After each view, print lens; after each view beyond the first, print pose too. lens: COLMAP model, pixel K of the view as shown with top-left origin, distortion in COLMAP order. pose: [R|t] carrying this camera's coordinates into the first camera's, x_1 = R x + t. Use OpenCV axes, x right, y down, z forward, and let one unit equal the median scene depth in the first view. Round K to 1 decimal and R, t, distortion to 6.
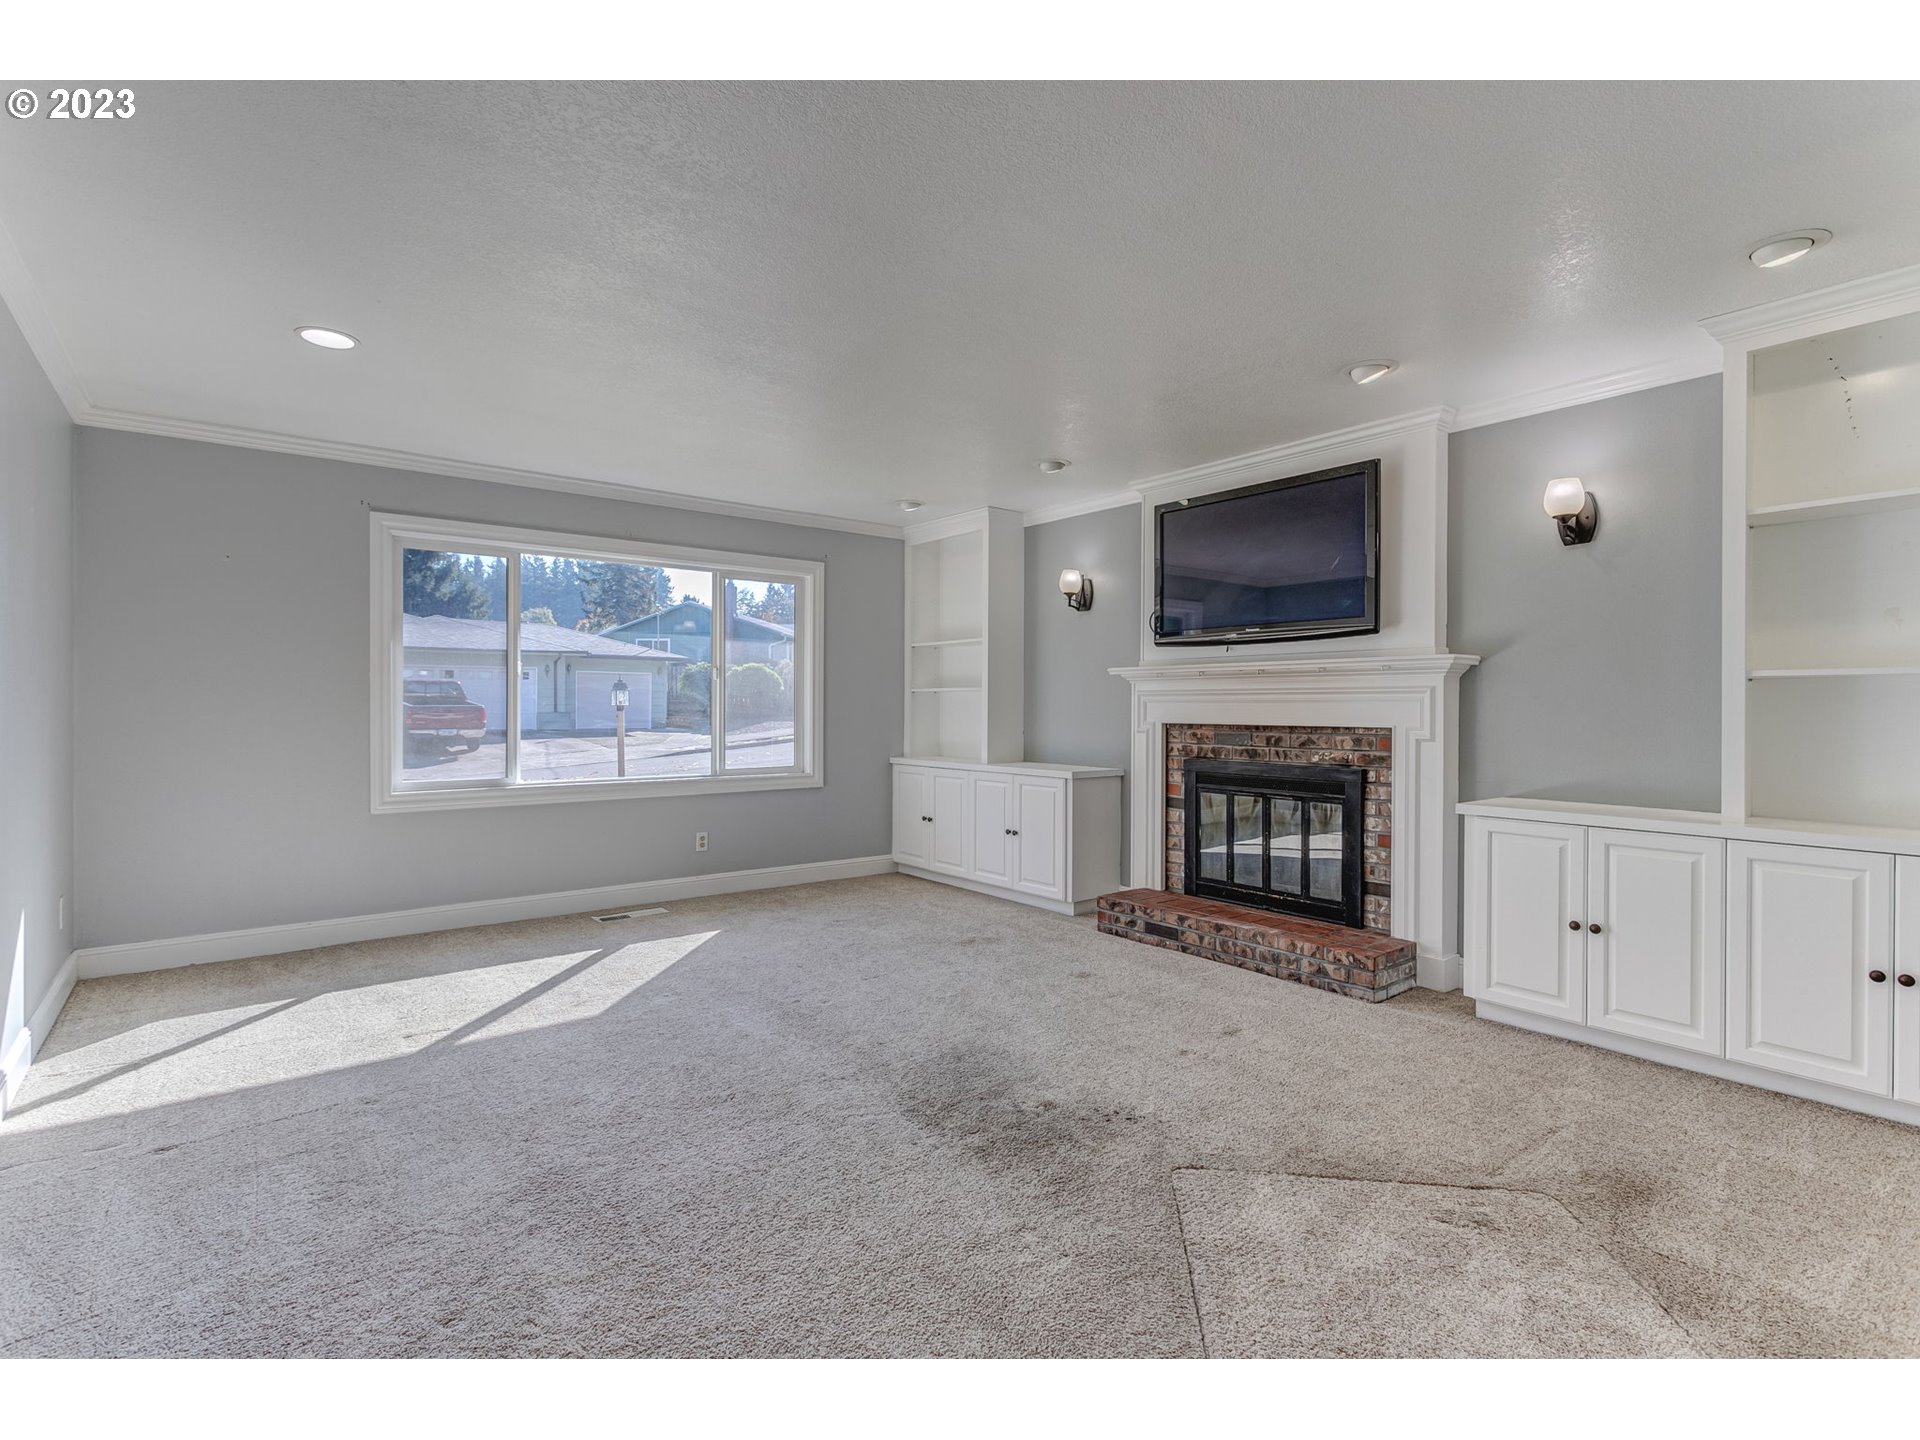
lens RADIAL K [[922.4, 0, 964.8], [0, 922.4, 722.3], [0, 0, 1]] dist [0.006078, 0.001014]
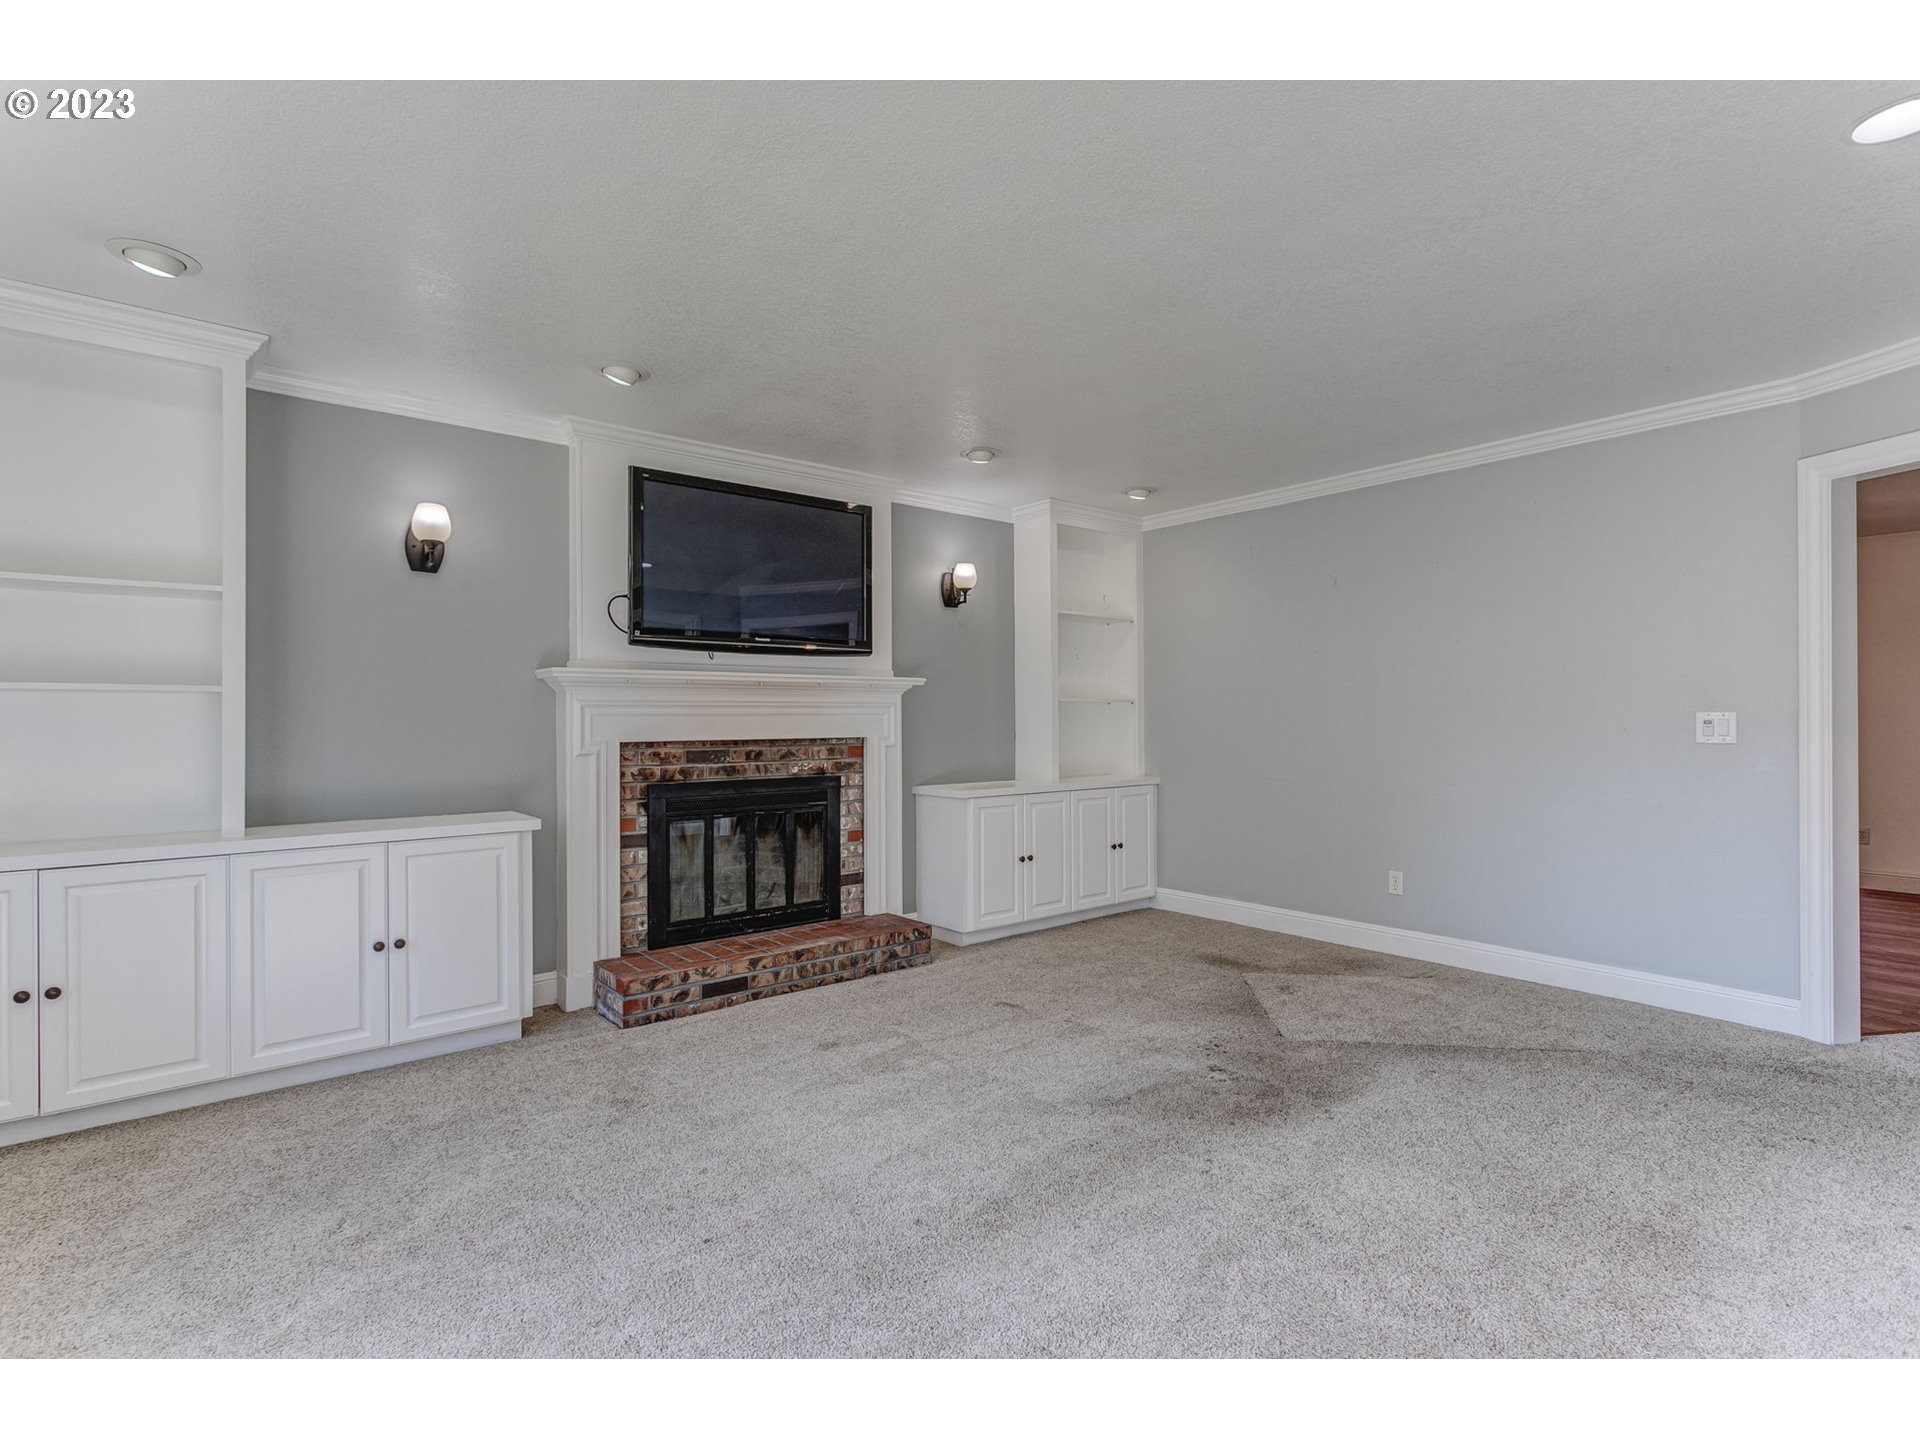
lens RADIAL K [[922.4, 0, 952.4], [0, 922.4, 715.2], [0, 0, 1]] dist [0.006078, 0.001014]
pose [[-0.000861, 0.001407, 0.999999, -0.642340], [0.023789, 0.999716, -0.001386, -0.015899], [-0.999717, 0.023788, -0.000895, 0.807043]]
